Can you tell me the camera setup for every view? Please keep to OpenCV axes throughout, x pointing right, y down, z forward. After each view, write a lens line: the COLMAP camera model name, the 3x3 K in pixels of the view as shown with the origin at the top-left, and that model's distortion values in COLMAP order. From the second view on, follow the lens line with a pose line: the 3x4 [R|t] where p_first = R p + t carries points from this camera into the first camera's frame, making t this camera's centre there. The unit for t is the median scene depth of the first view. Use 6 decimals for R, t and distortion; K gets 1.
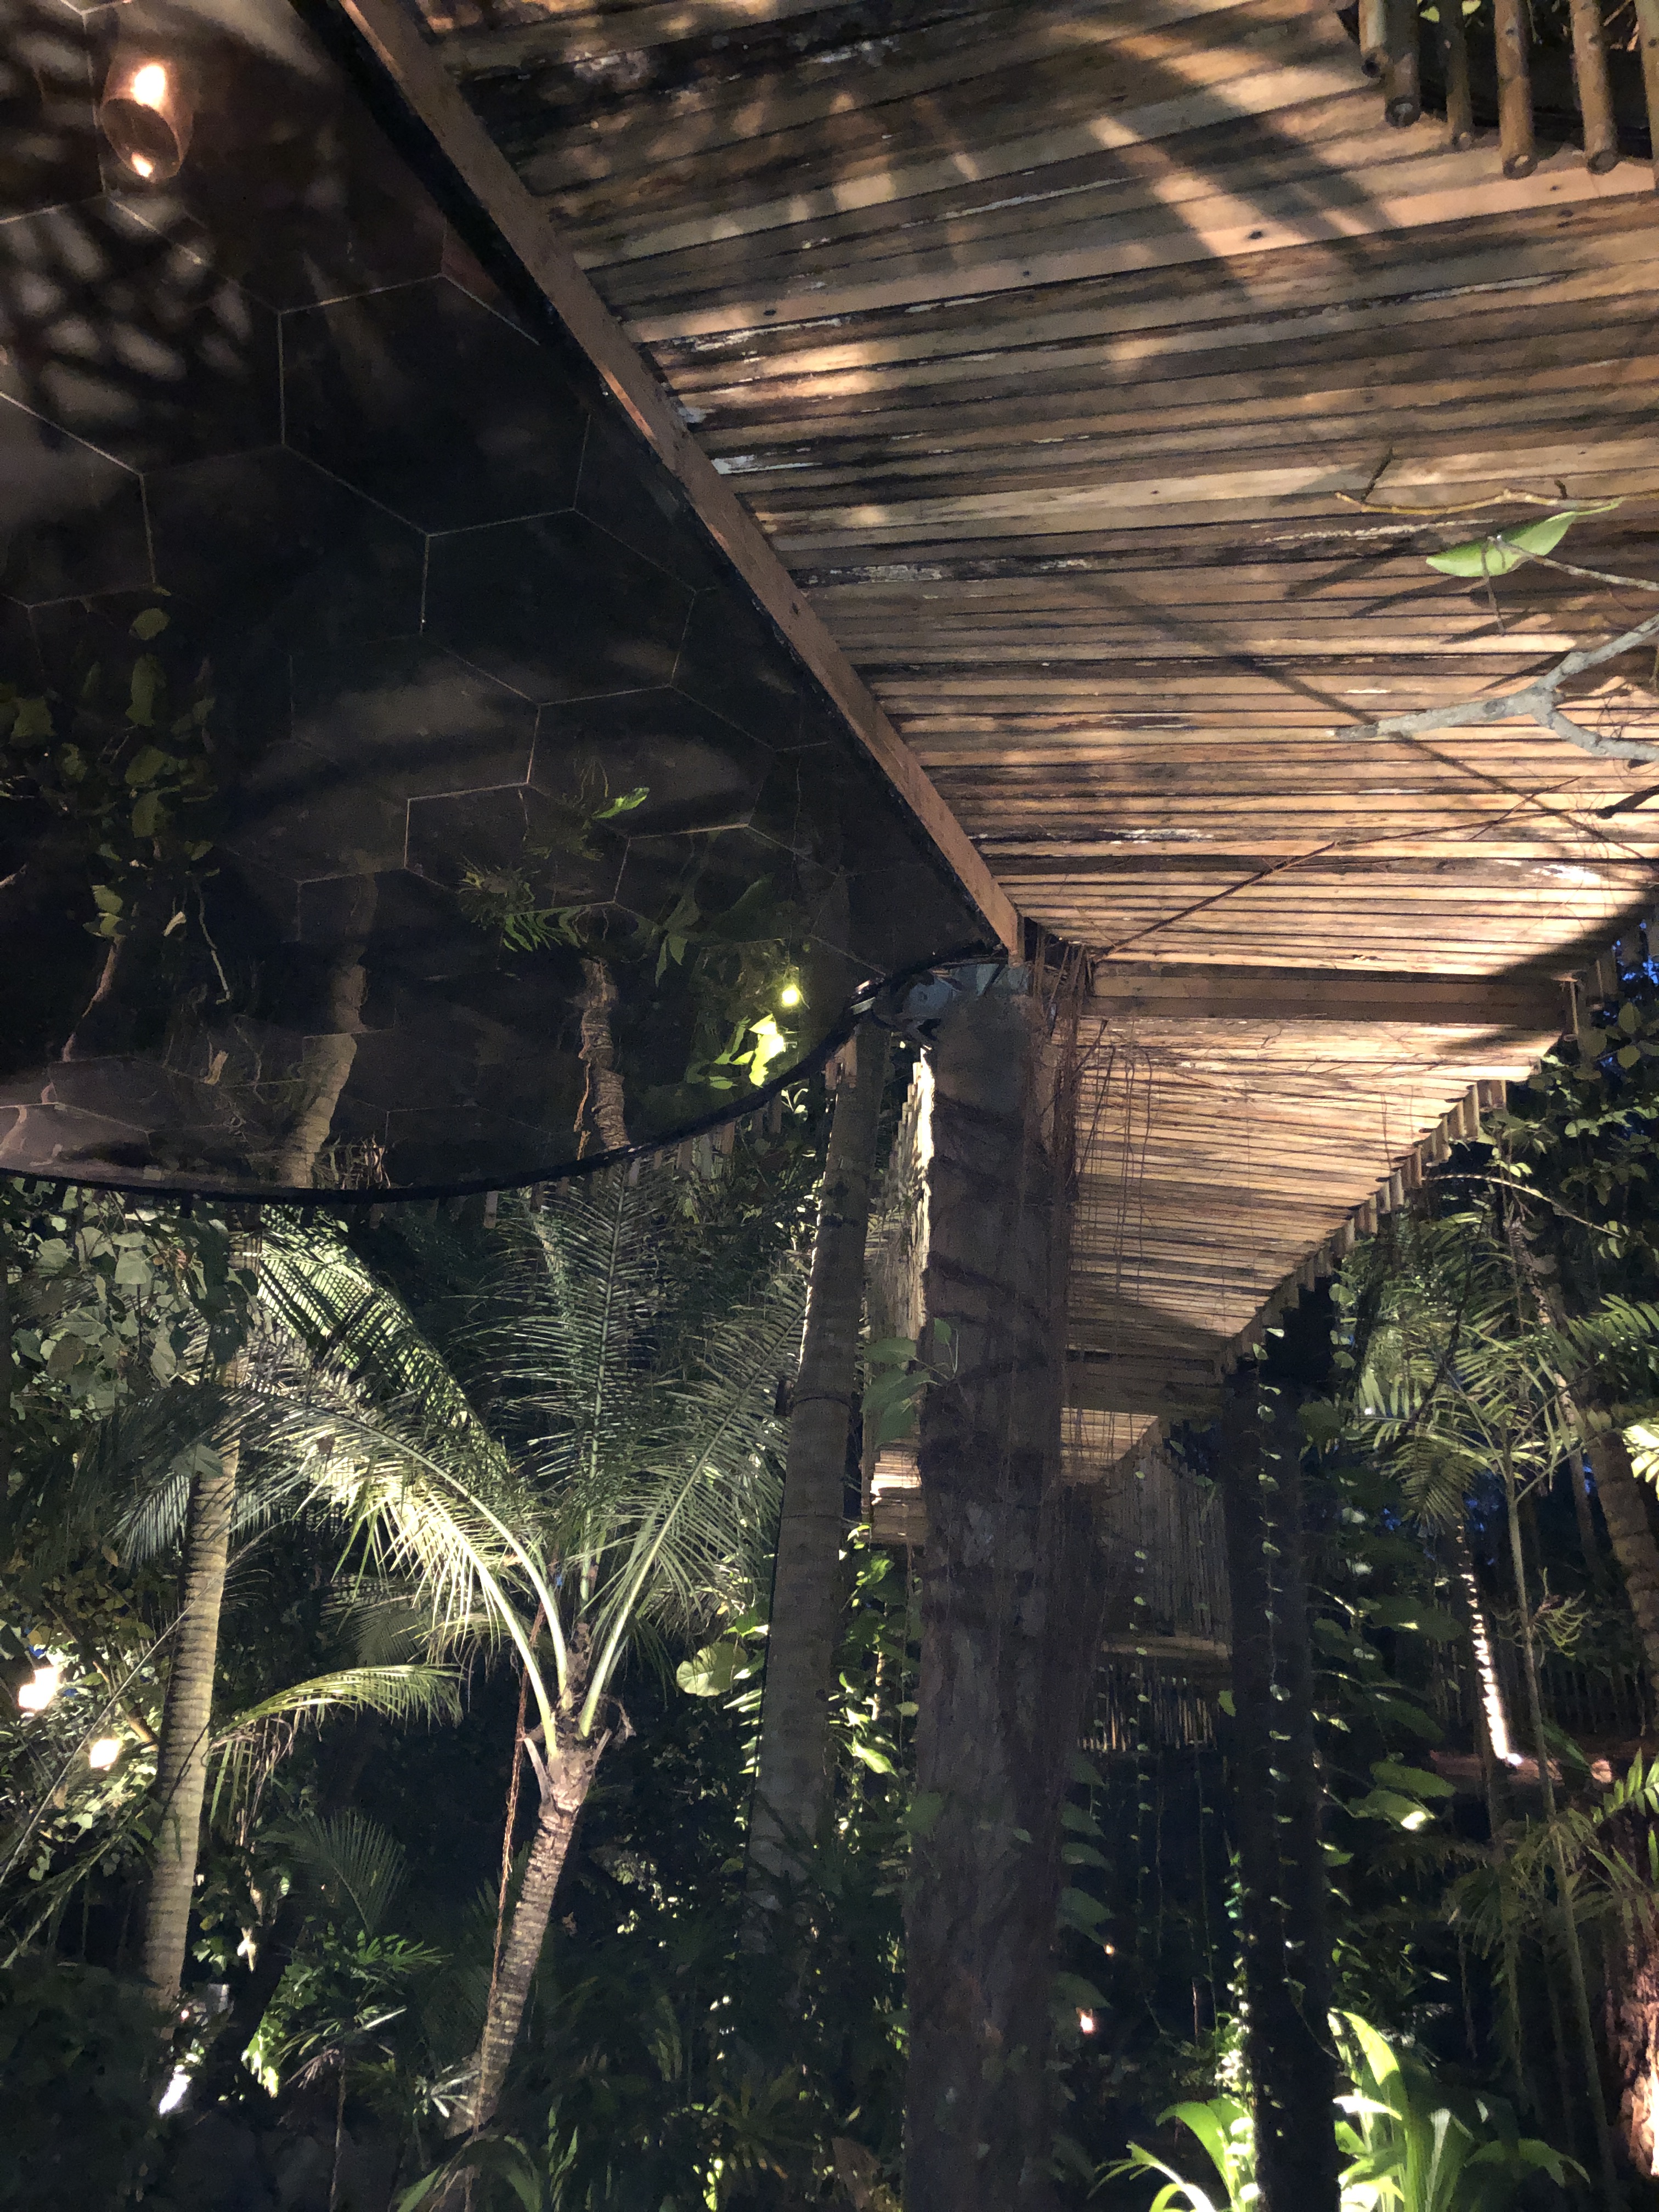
lens RADIAL K [[1789.8, 0, 828.2], [0, 1789.8, 1099.0], [0, 0, 1]] dist [0.002615, 0.009089]
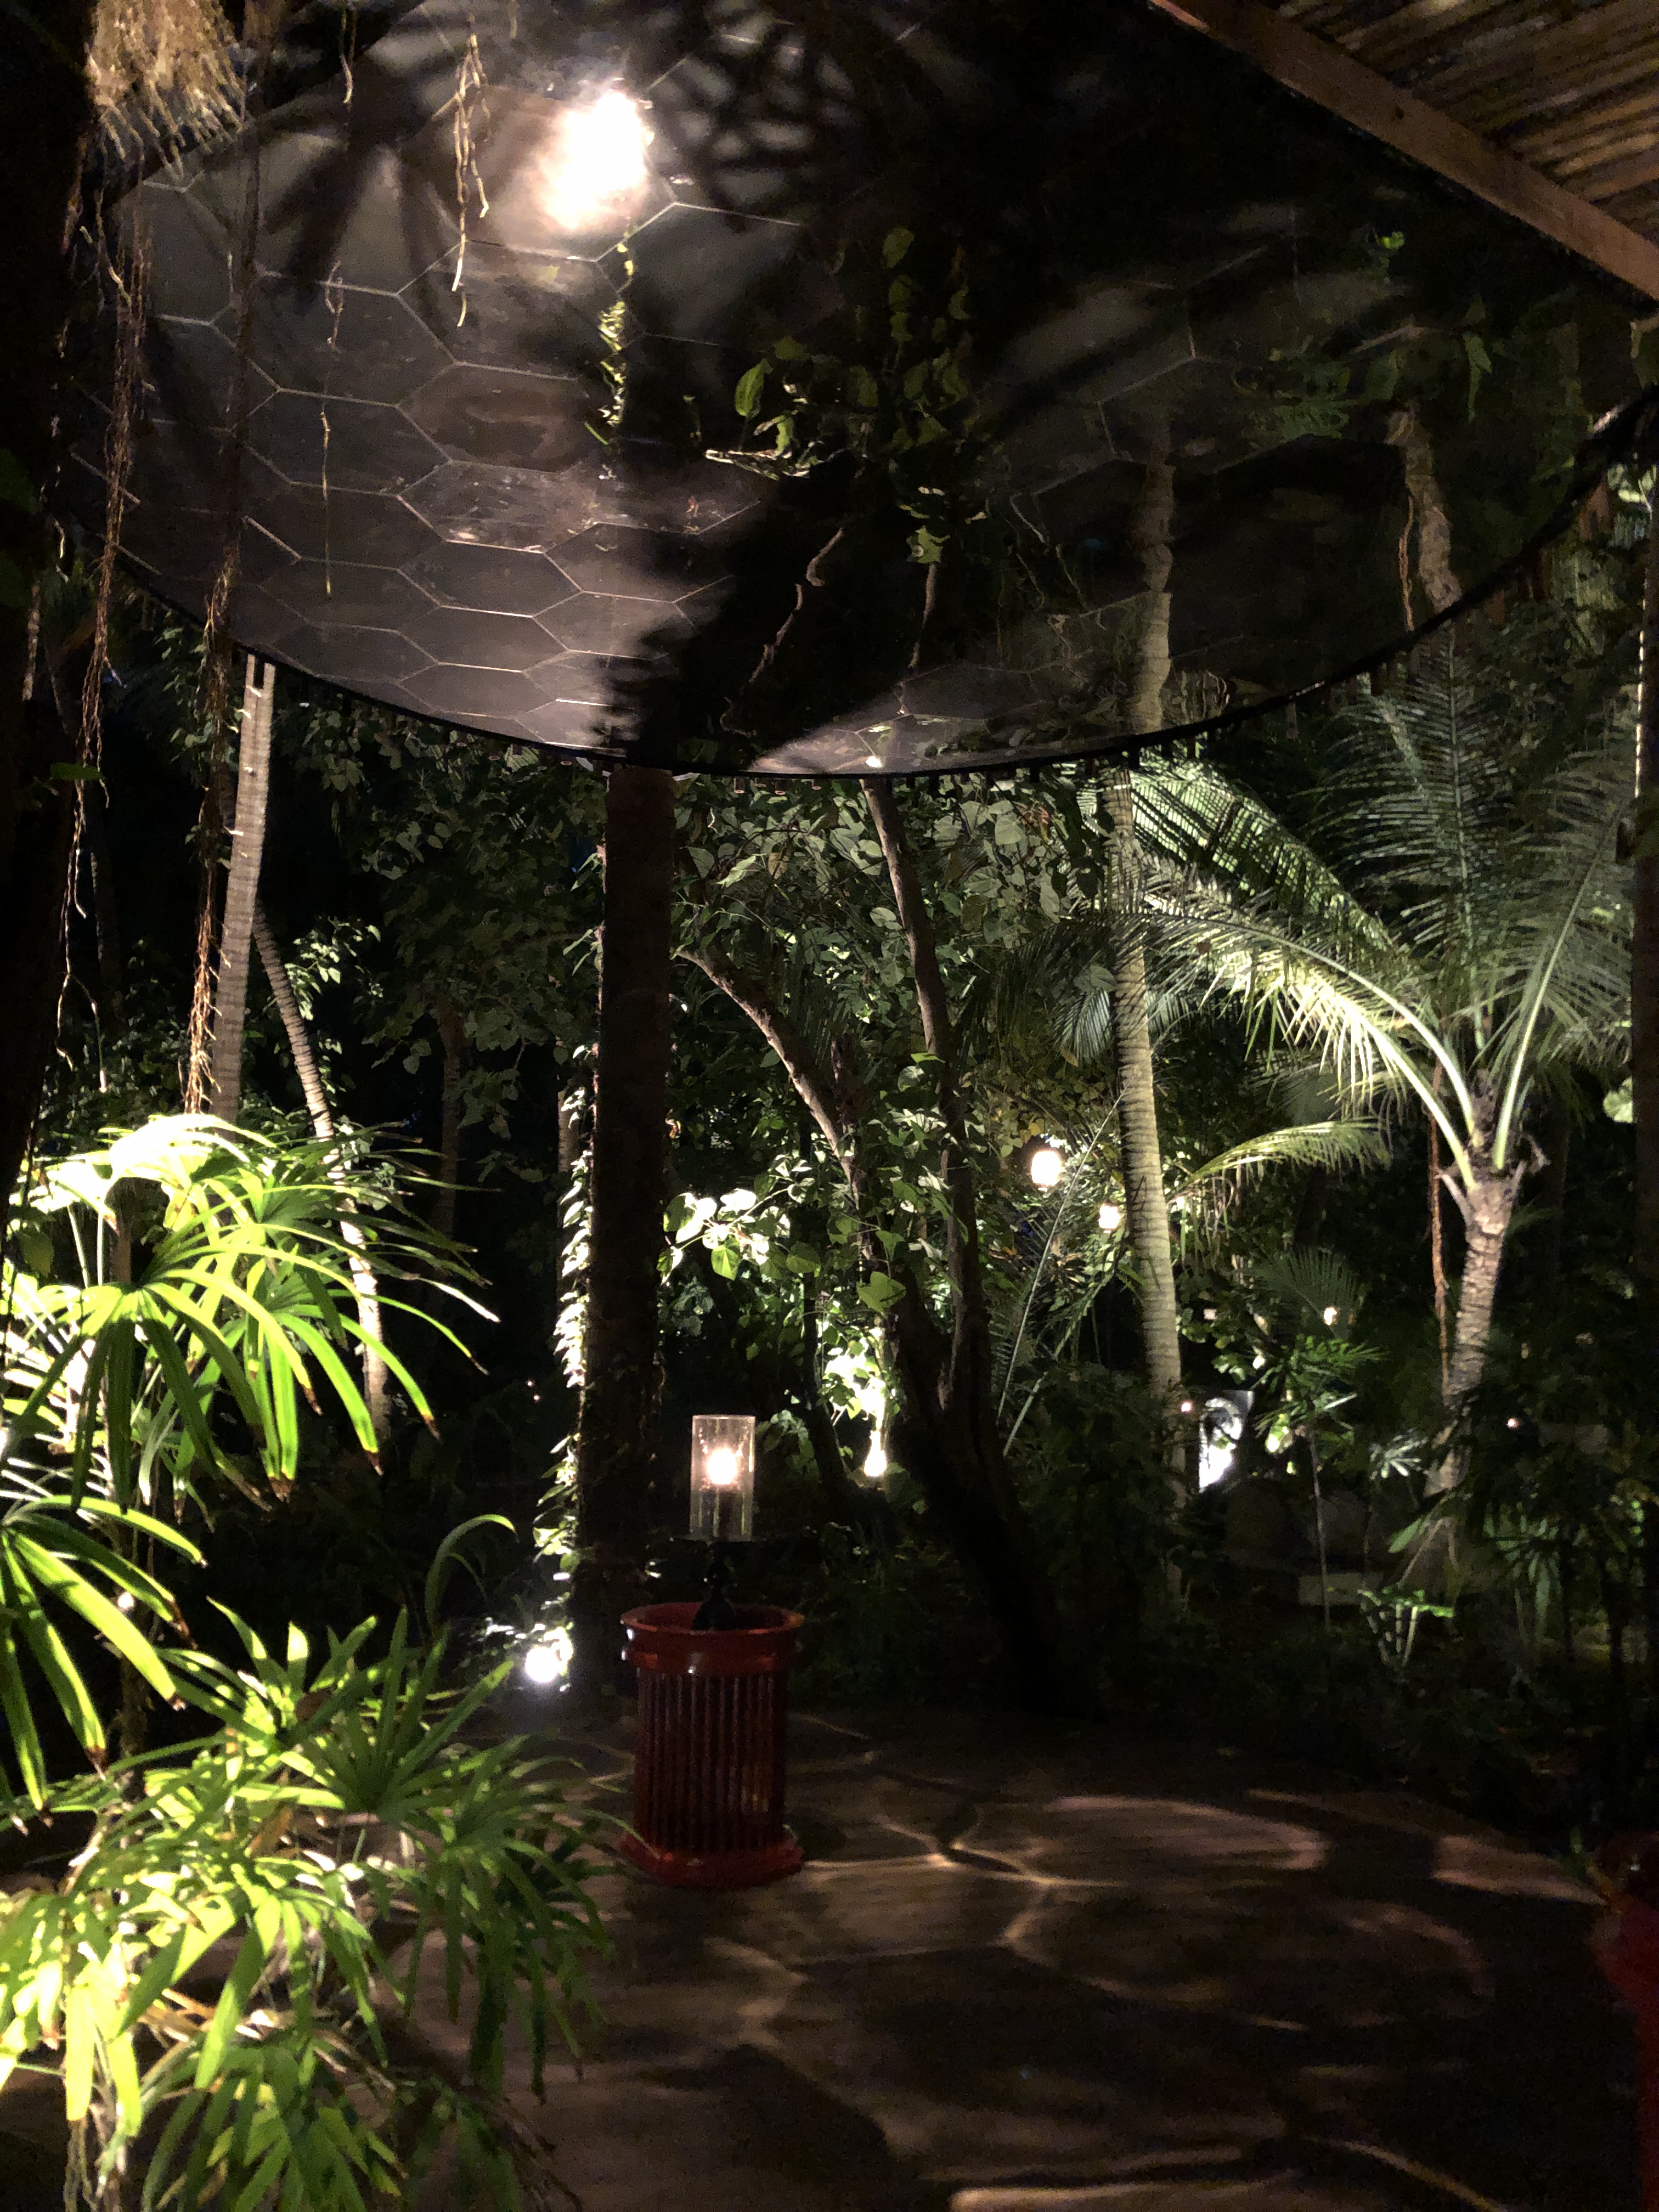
lens RADIAL K [[1799.7, 0, 829.5], [0, 1799.7, 1106.0], [0, 0, 1]] dist [0.001614, 0.000367]
pose [[0.855697, -0.099729, -0.507777, 0.073493], [0.243030, 0.943755, 0.224194, -0.021889], [0.456859, -0.315247, 0.831805, -0.076206]]
